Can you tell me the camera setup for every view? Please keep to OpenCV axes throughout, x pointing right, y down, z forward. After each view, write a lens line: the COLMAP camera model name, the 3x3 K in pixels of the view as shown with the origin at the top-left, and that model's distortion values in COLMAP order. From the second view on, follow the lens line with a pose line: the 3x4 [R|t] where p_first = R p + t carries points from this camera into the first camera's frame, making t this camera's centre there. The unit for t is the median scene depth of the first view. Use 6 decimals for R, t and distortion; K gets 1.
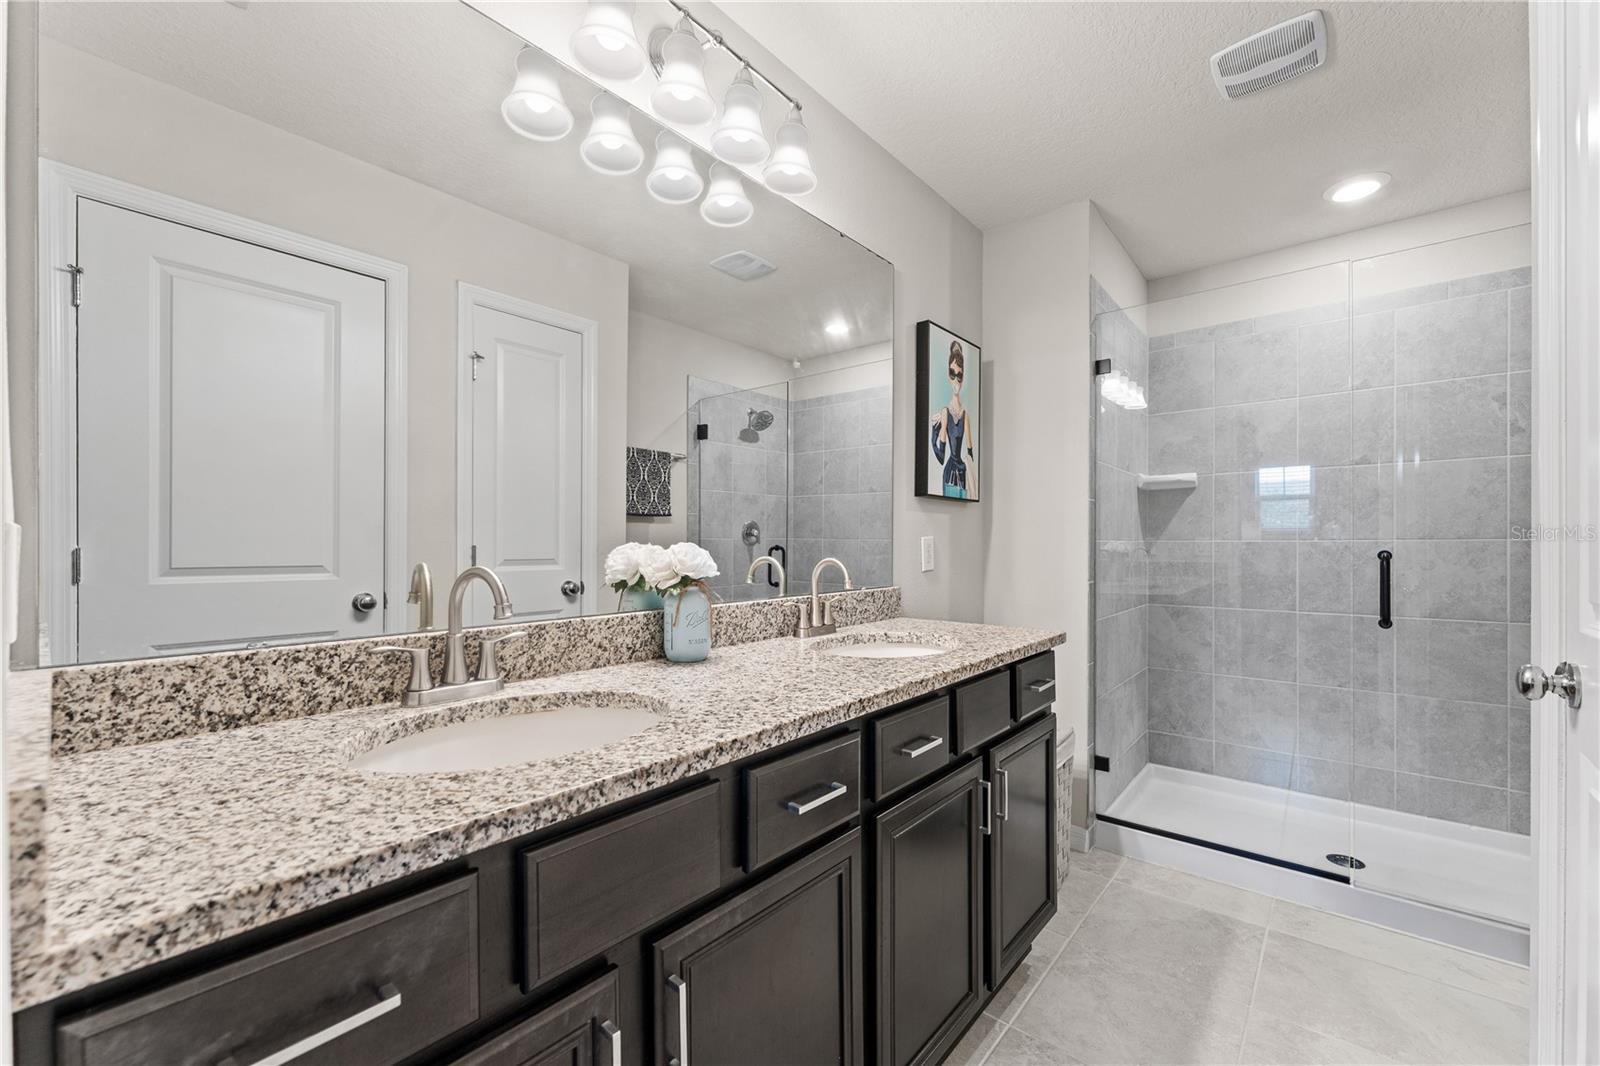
lens RADIAL K [[644.6, 0, 803.0], [0, 644.6, 547.2], [0, 0, 1]] dist [-0.000683, -0.000051]
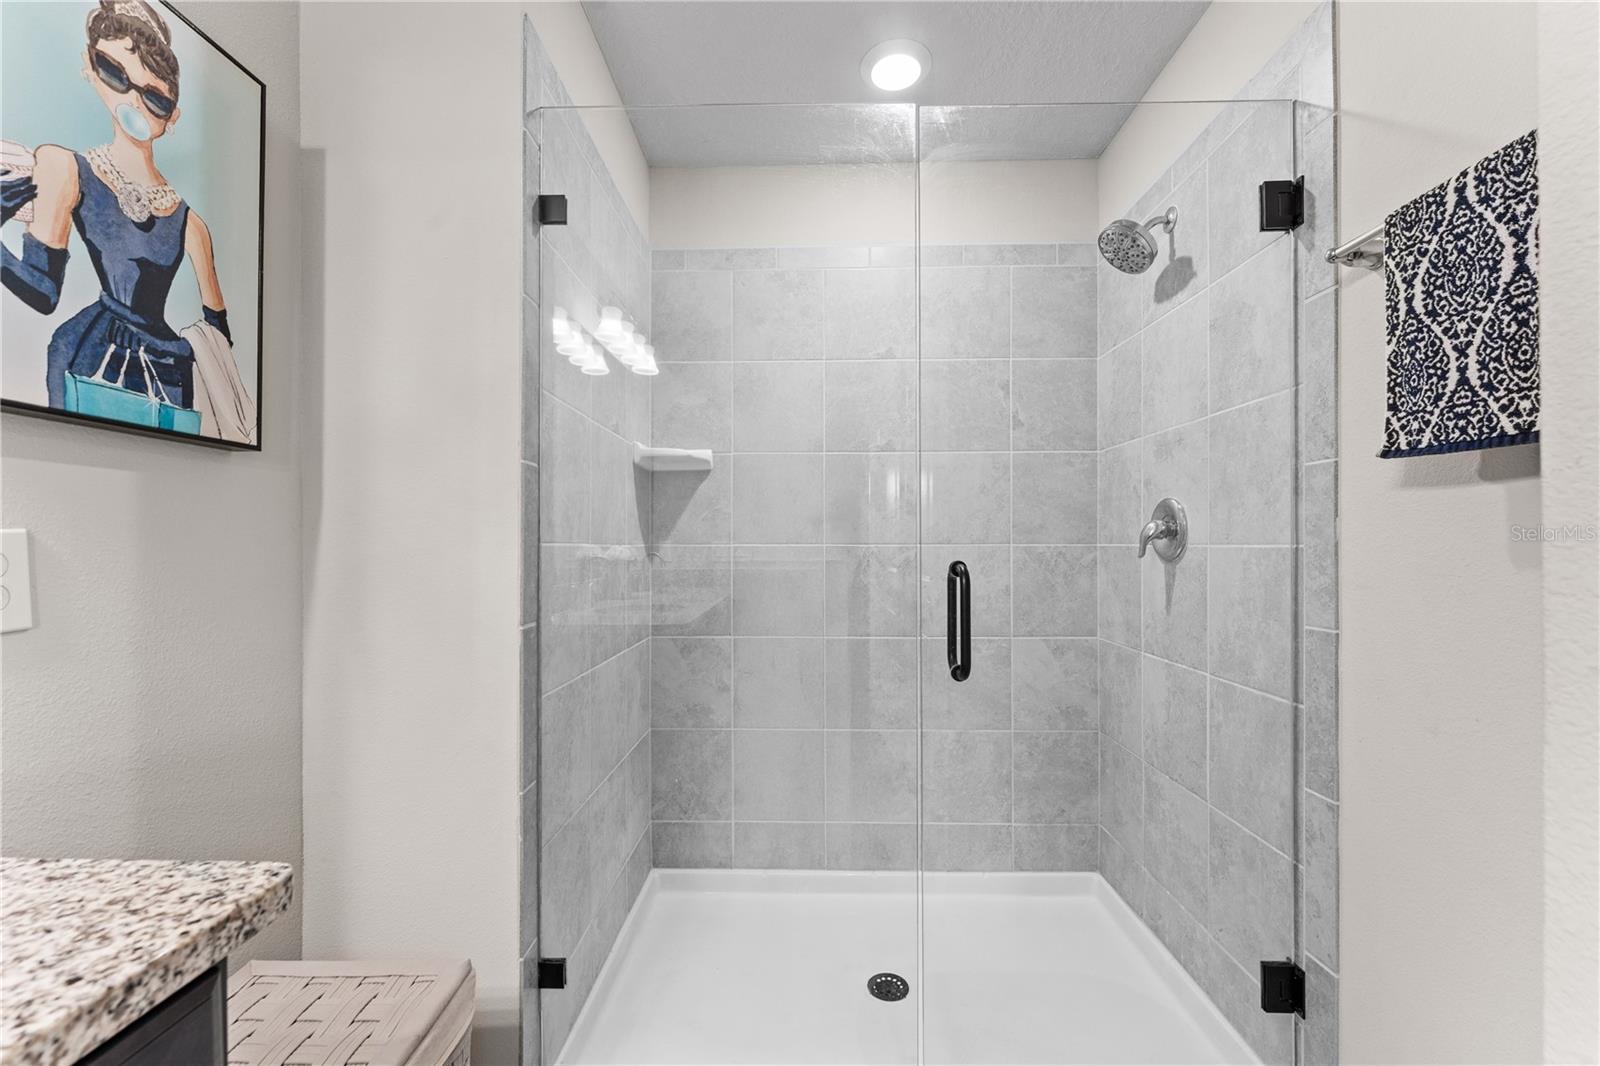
lens RADIAL K [[644.6, 0, 803.0], [0, 644.6, 547.2], [0, 0, 1]] dist [-0.000683, -0.000051]
pose [[0.777078, 0.001620, 0.629402, 0.257818], [0.001902, 0.999986, -0.004922, -0.003720], [-0.629401, 0.005022, 0.777064, 0.410596]]
